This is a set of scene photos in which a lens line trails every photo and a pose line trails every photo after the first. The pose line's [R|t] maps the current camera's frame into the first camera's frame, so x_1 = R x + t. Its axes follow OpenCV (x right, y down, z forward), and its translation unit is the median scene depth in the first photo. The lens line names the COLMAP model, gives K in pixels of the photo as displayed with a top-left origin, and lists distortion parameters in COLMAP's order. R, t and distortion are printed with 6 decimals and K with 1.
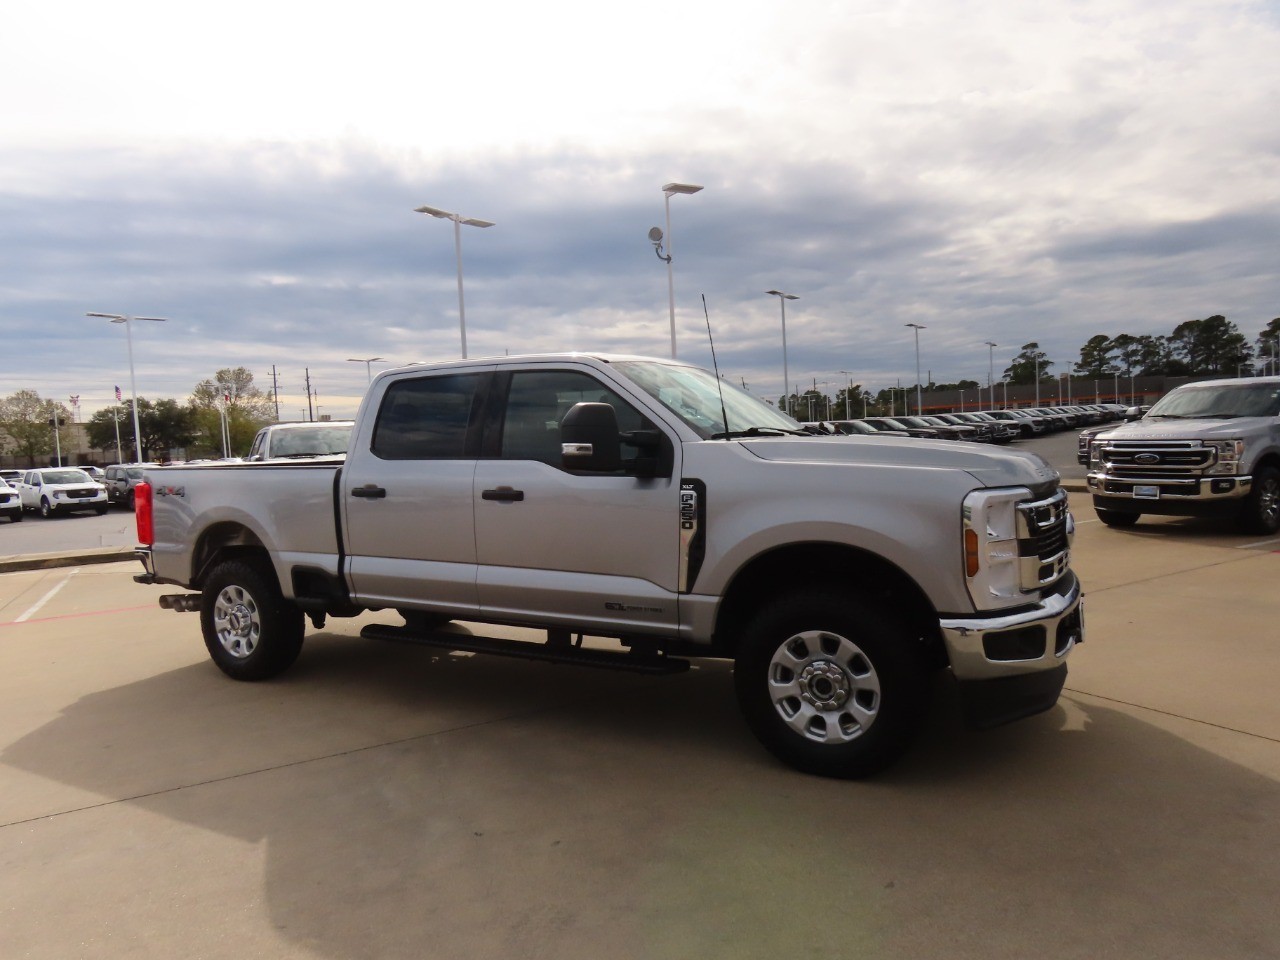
lens RADIAL K [[813.4, 0, 640.0], [0, 813.4, 480.0], [0, 0, 1]] dist [-0.002565, -0.002464]
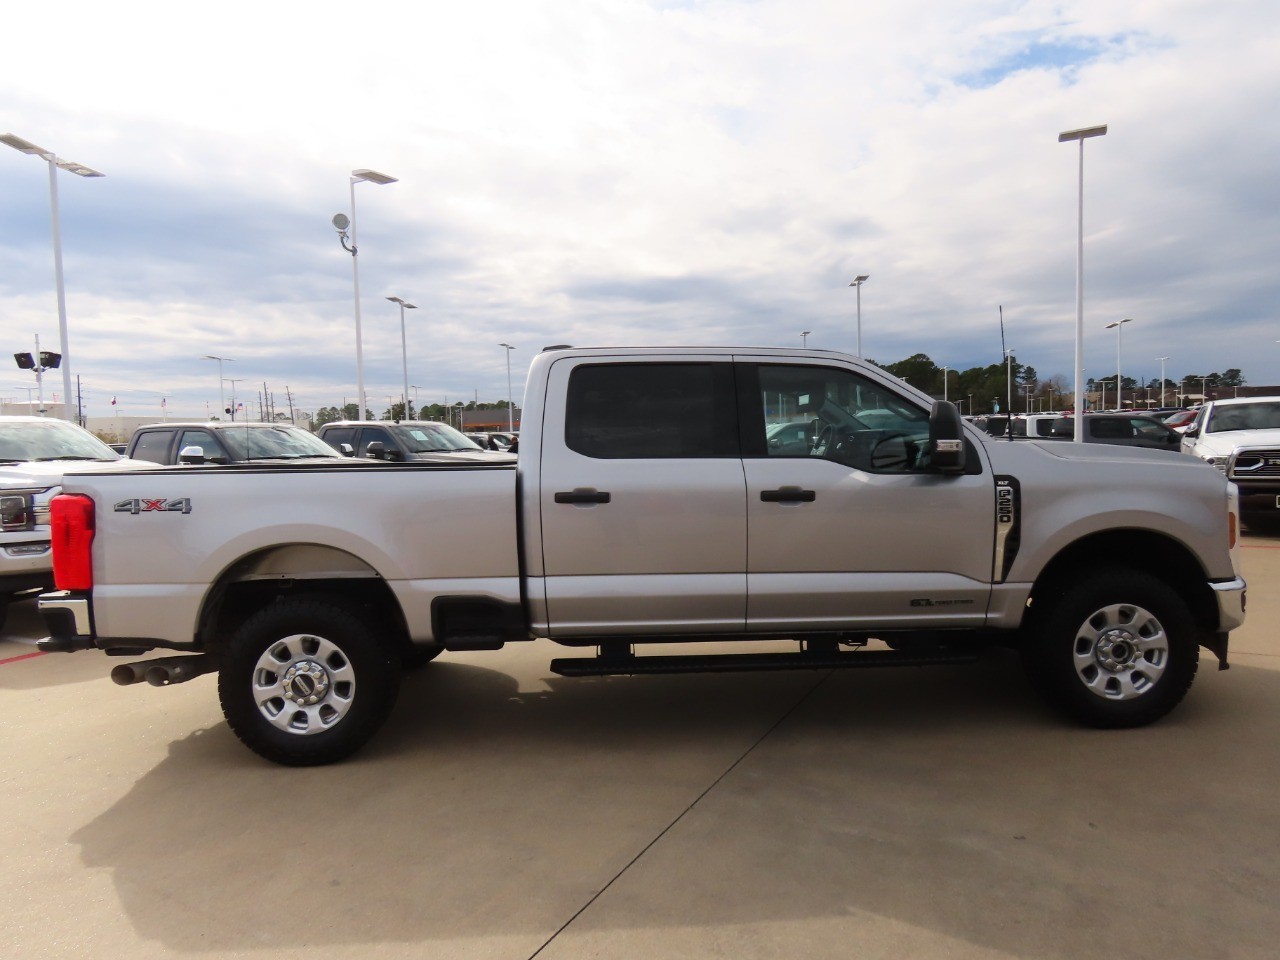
lens RADIAL K [[818.4, 0, 644.4], [0, 818.4, 474.6], [0, 0, 1]] dist [-0.008376, -0.004240]
pose [[0.848968, -0.000872, 0.528444, -0.693033], [0.014740, 0.999649, -0.022030, 0.010757], [-0.528239, 0.026492, 0.848682, 0.253311]]
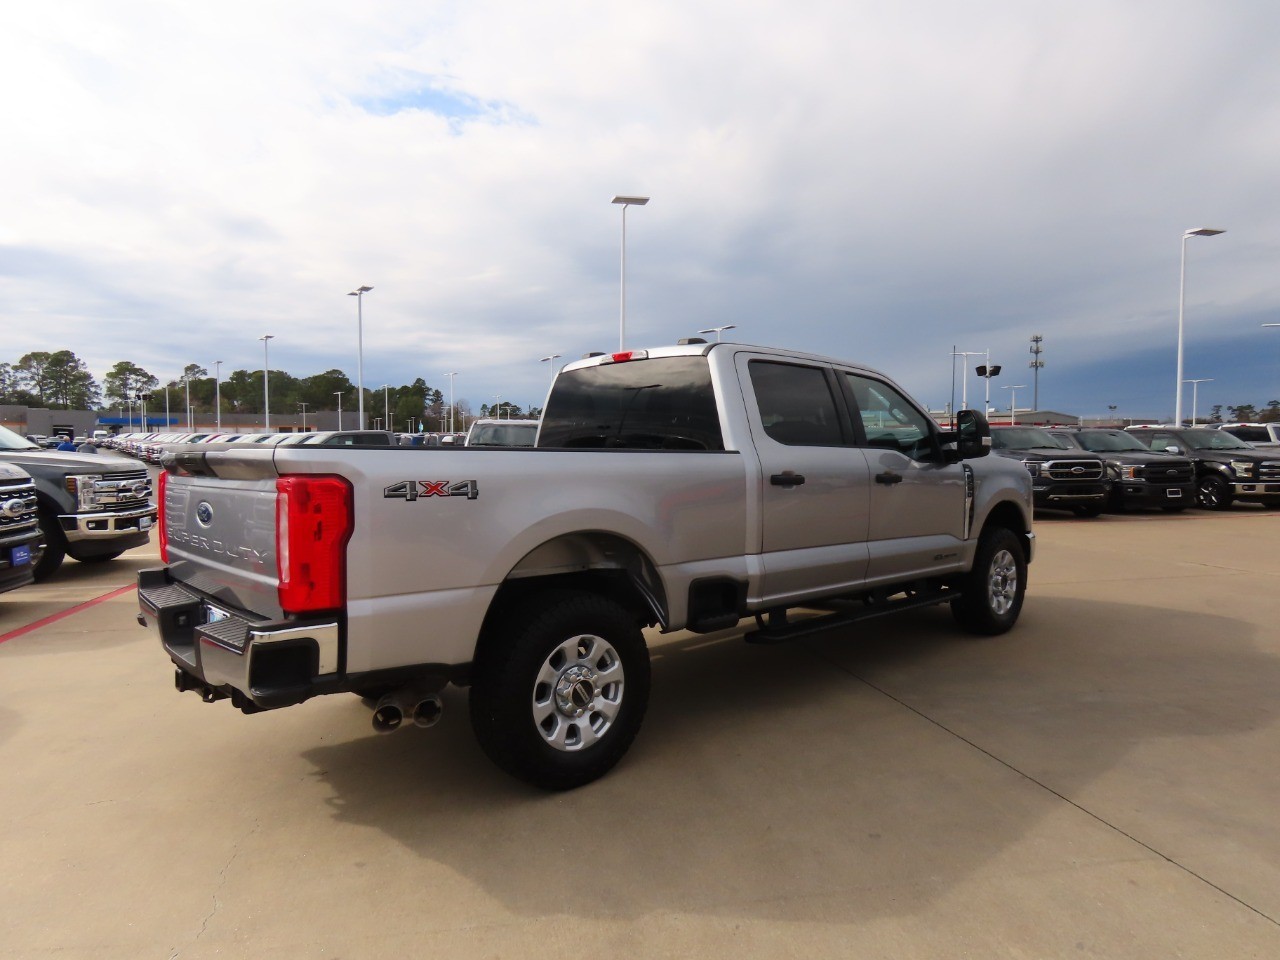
lens RADIAL K [[824.7, 0, 640.0], [0, 824.7, 480.0], [0, 0, 1]] dist [0.005557, 0.000236]
pose [[0.310054, 0.006829, 0.950694, -1.217609], [0.036213, 0.999164, -0.018988, 0.026469], [-0.950029, 0.040314, 0.309548, 0.837898]]
